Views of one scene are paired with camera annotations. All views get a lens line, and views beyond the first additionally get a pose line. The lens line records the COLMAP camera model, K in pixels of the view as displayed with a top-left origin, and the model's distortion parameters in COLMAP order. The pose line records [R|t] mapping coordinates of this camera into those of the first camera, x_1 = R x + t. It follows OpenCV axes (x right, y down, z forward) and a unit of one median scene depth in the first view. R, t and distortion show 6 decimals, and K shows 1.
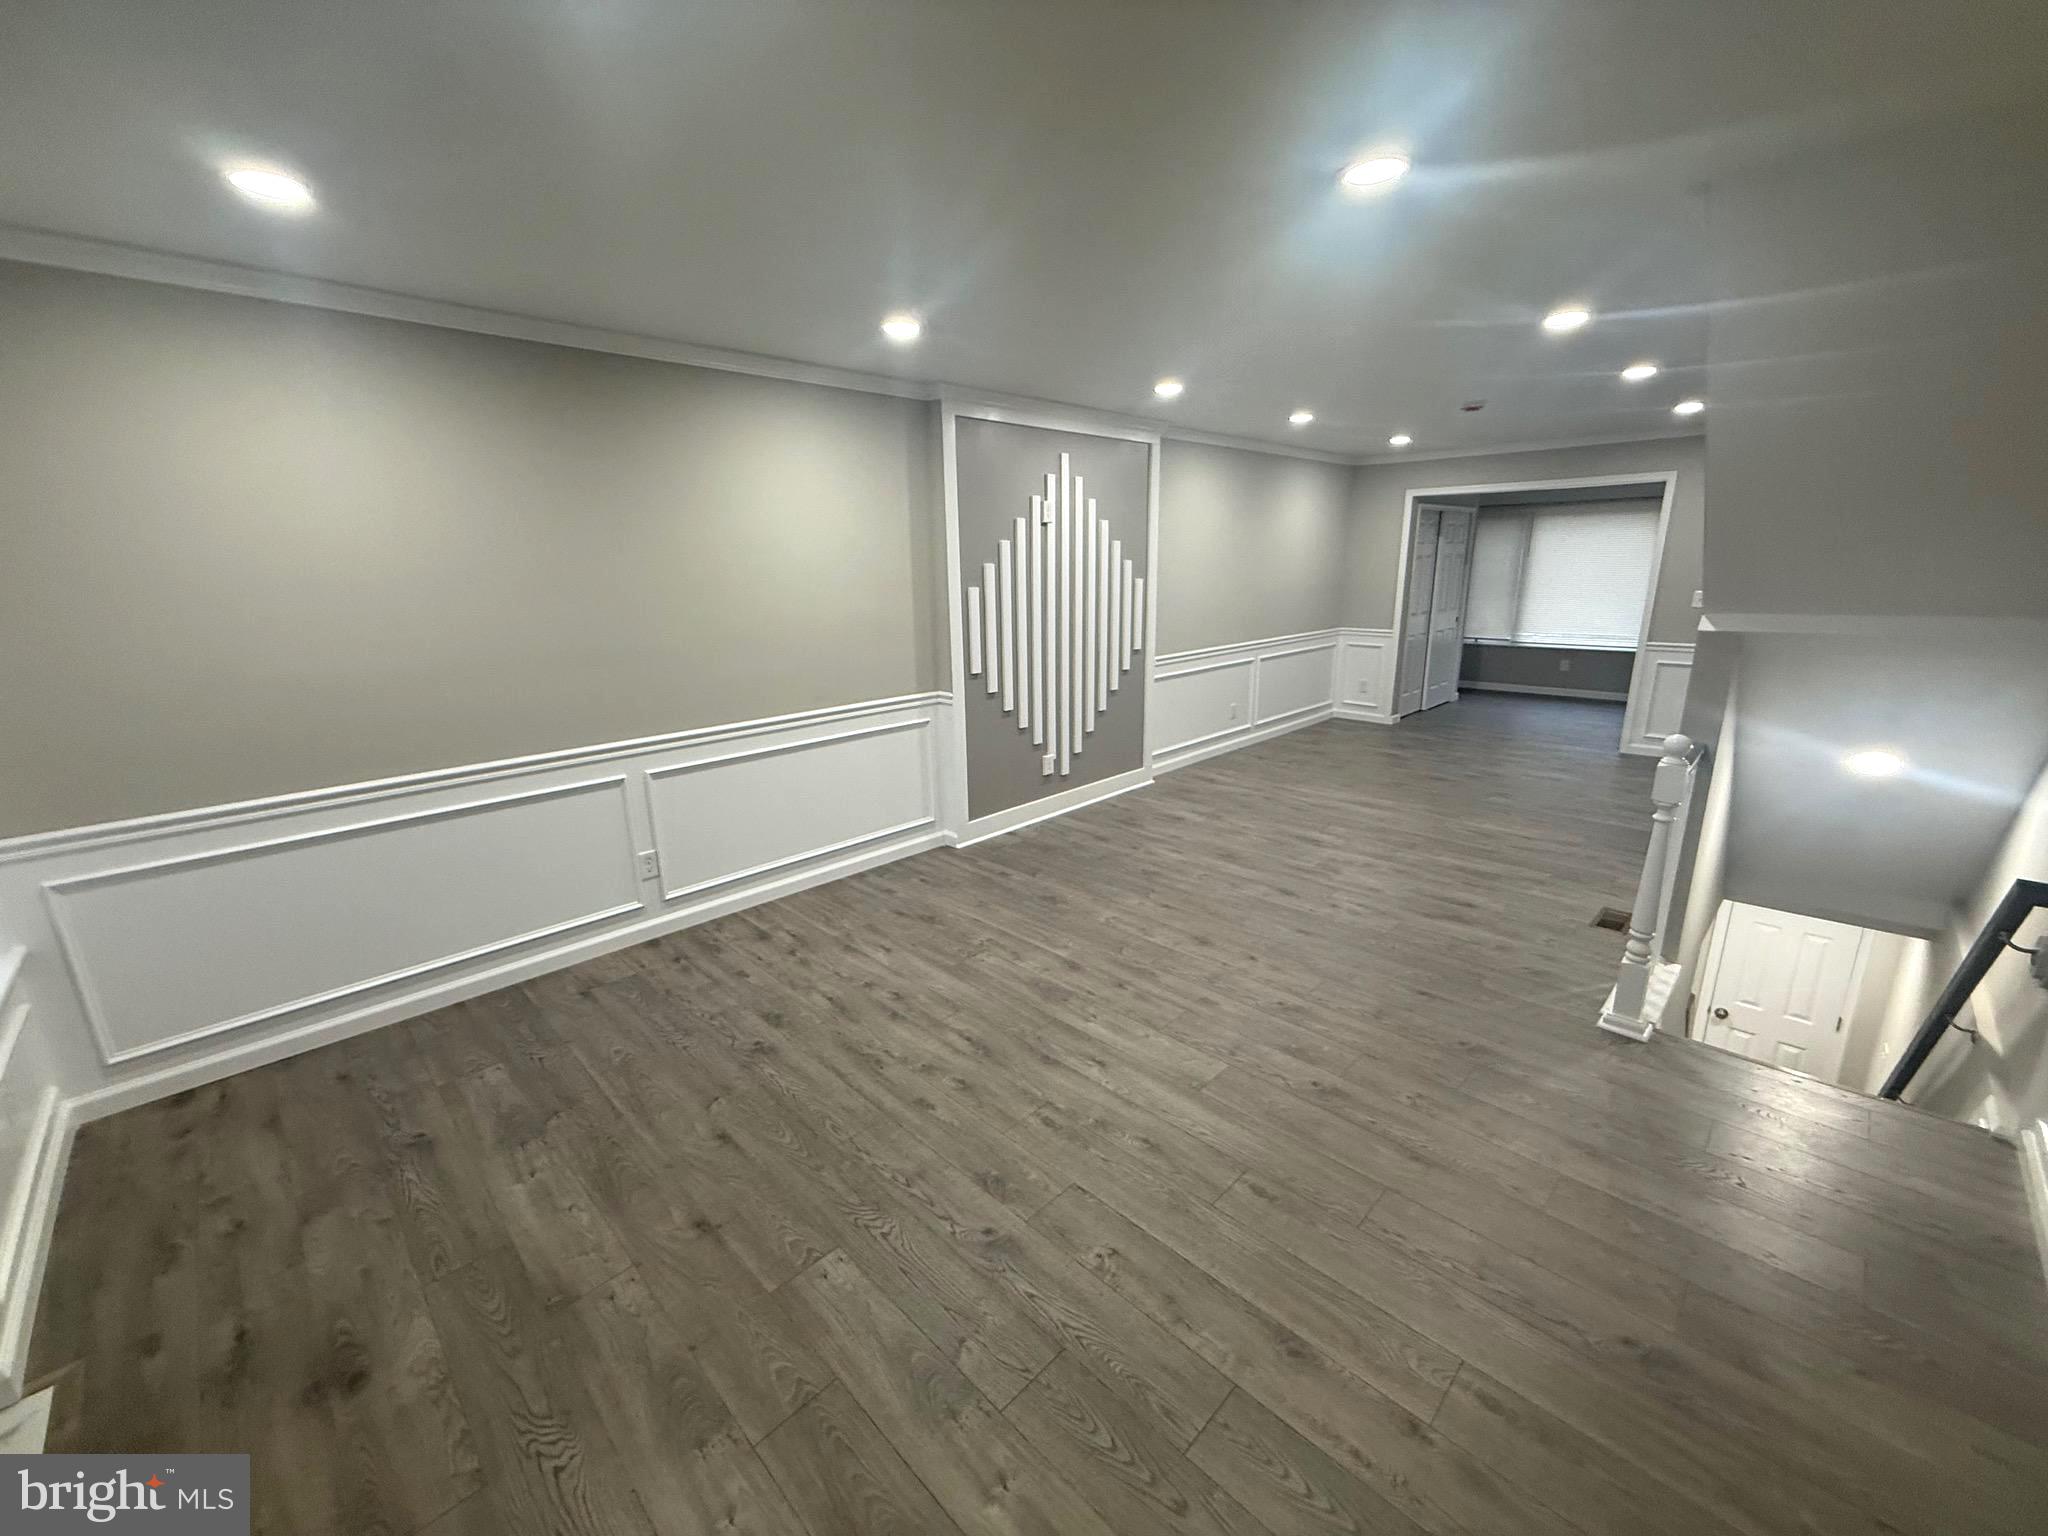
lens RADIAL K [[805.4, 0, 1024.0], [0, 805.4, 768.0], [0, 0, 1]] dist [0.002874, 0.000093]
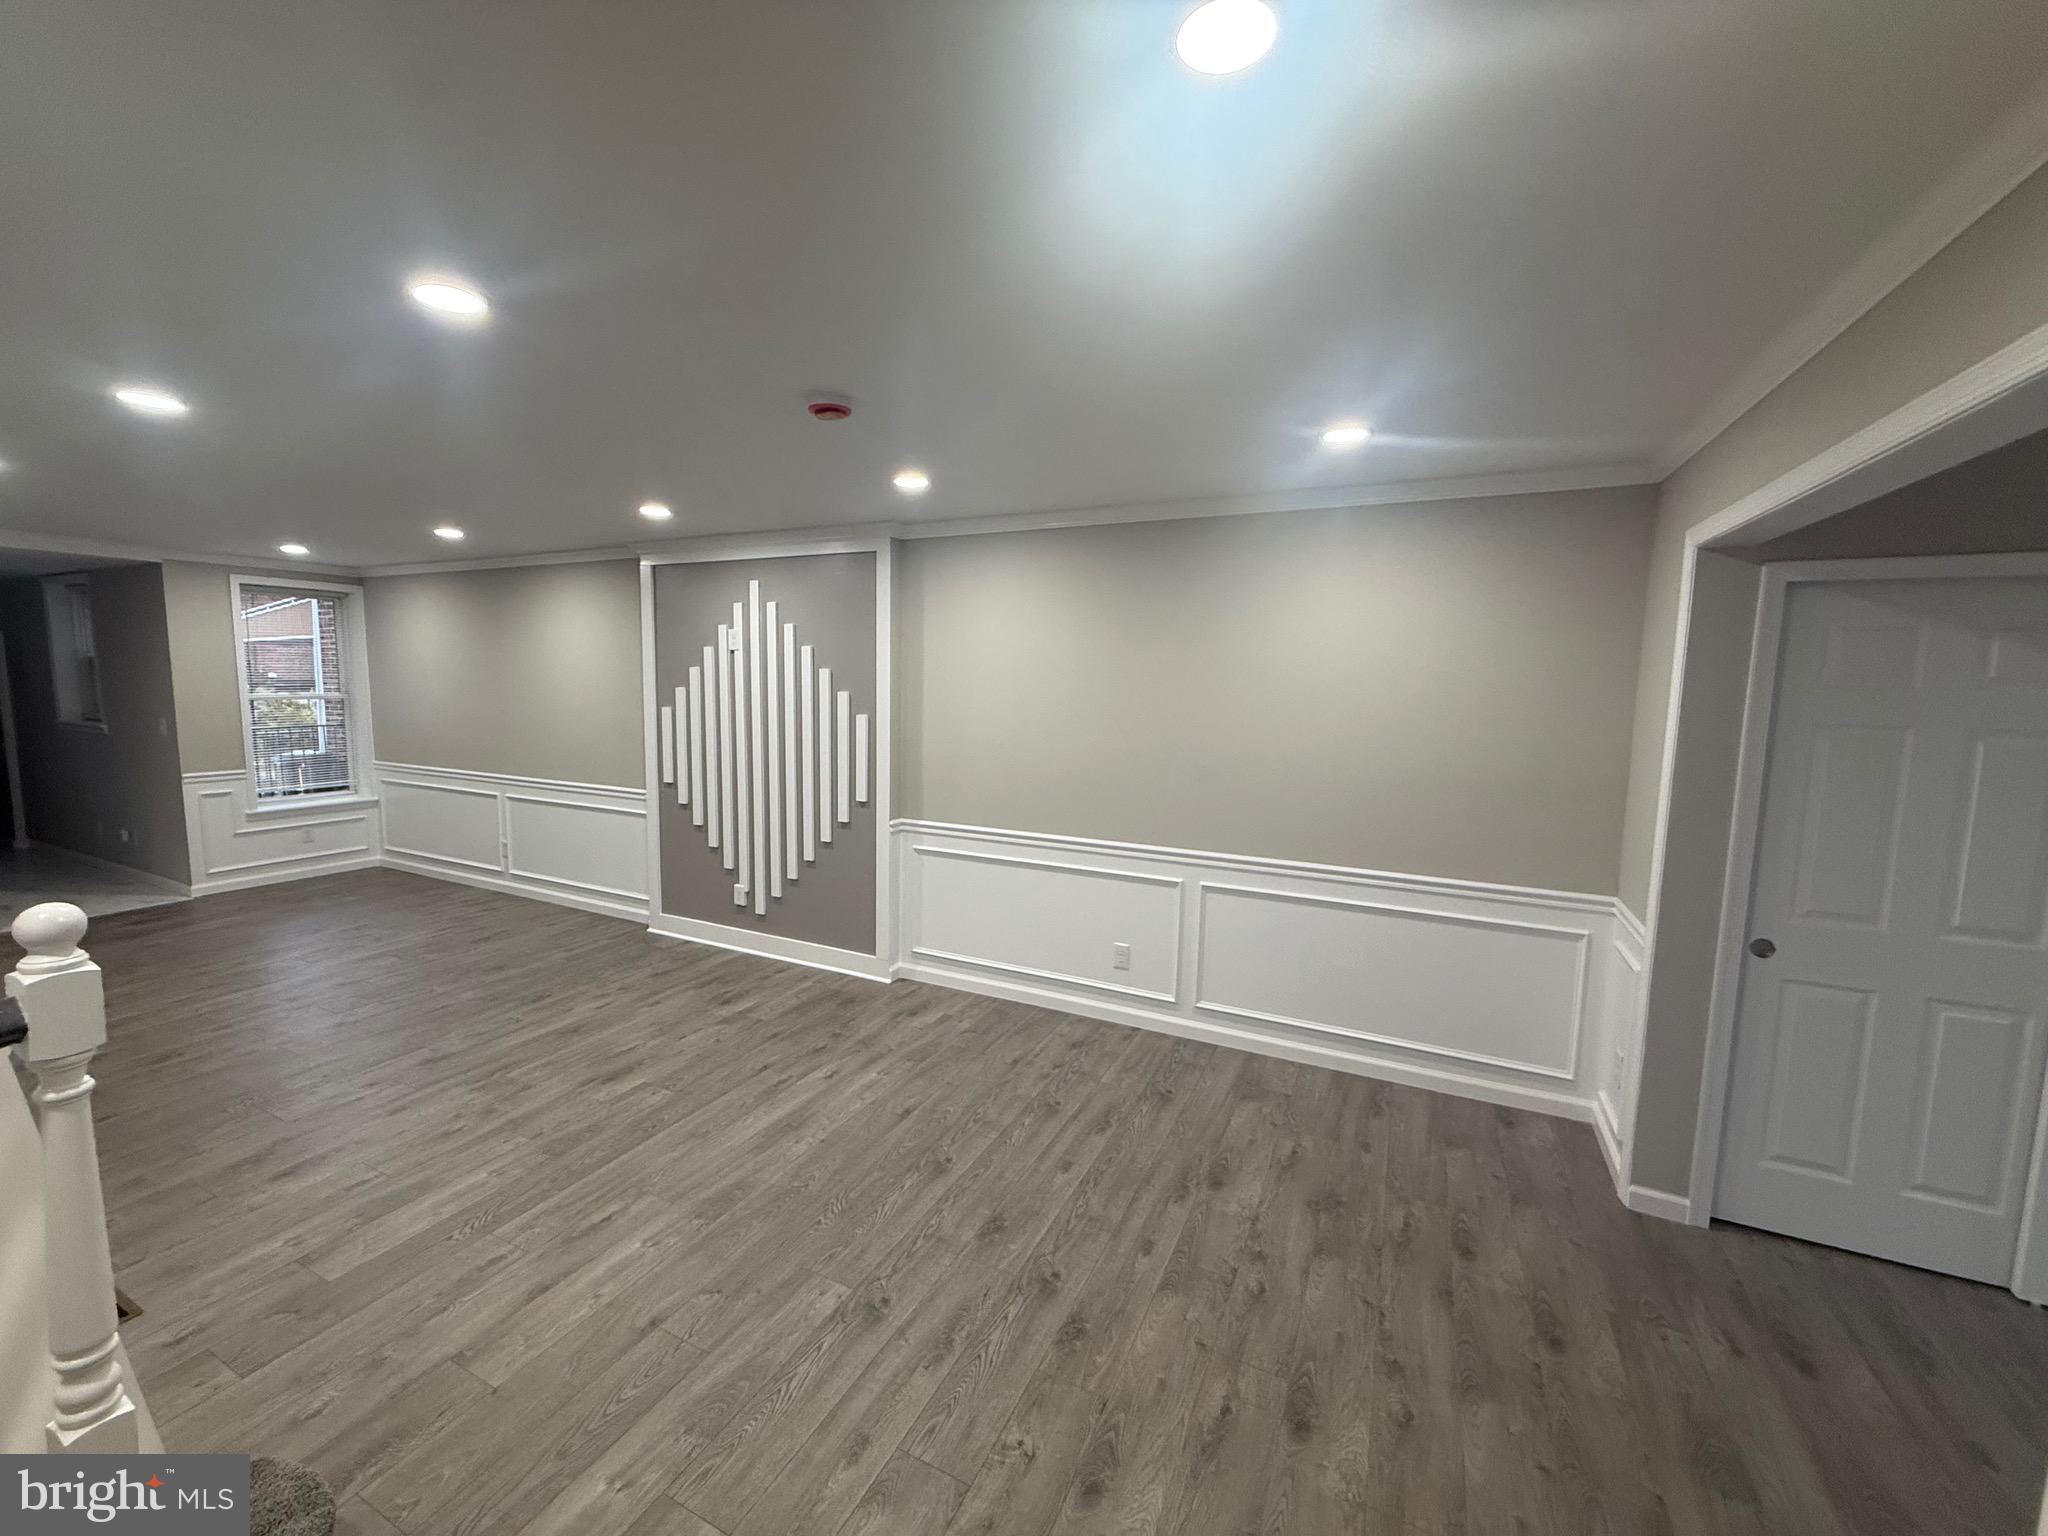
lens RADIAL K [[819.1, 0, 1024.0], [0, 819.1, 768.0], [0, 0, 1]] dist [-0.001670, -0.000108]
pose [[0.320822, 0.124657, -0.938900, 1.086163], [-0.260485, 0.964687, 0.039073, -0.288888], [0.910616, 0.232034, 0.341965, 0.988737]]
